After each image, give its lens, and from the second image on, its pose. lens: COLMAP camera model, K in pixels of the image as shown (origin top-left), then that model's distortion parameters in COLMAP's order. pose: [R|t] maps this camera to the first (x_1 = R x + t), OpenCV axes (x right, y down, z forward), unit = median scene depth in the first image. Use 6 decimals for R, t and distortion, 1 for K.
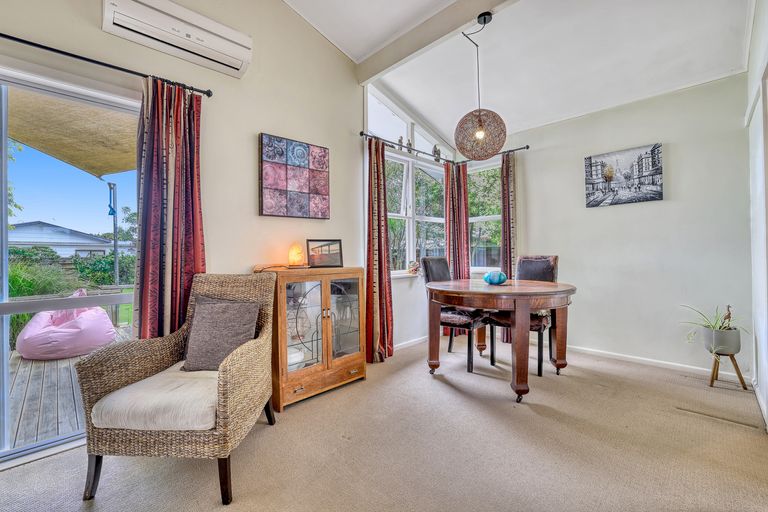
lens RADIAL K [[333.2, 0, 384.0], [0, 333.2, 256.0], [0, 0, 1]] dist [-0.001812, -0.000145]
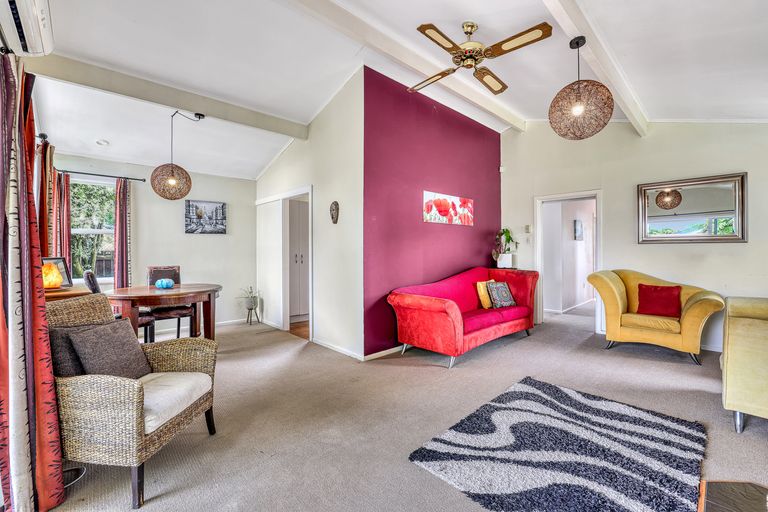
lens RADIAL K [[328.1, 0, 384.0], [0, 328.1, 256.0], [0, 0, 1]] dist [-0.000042, -0.000017]
pose [[0.036866, 0.000105, 0.999320, -0.882742], [0.013685, 0.999906, -0.000610, -0.031743], [-0.999227, 0.013698, 0.036861, 0.060772]]
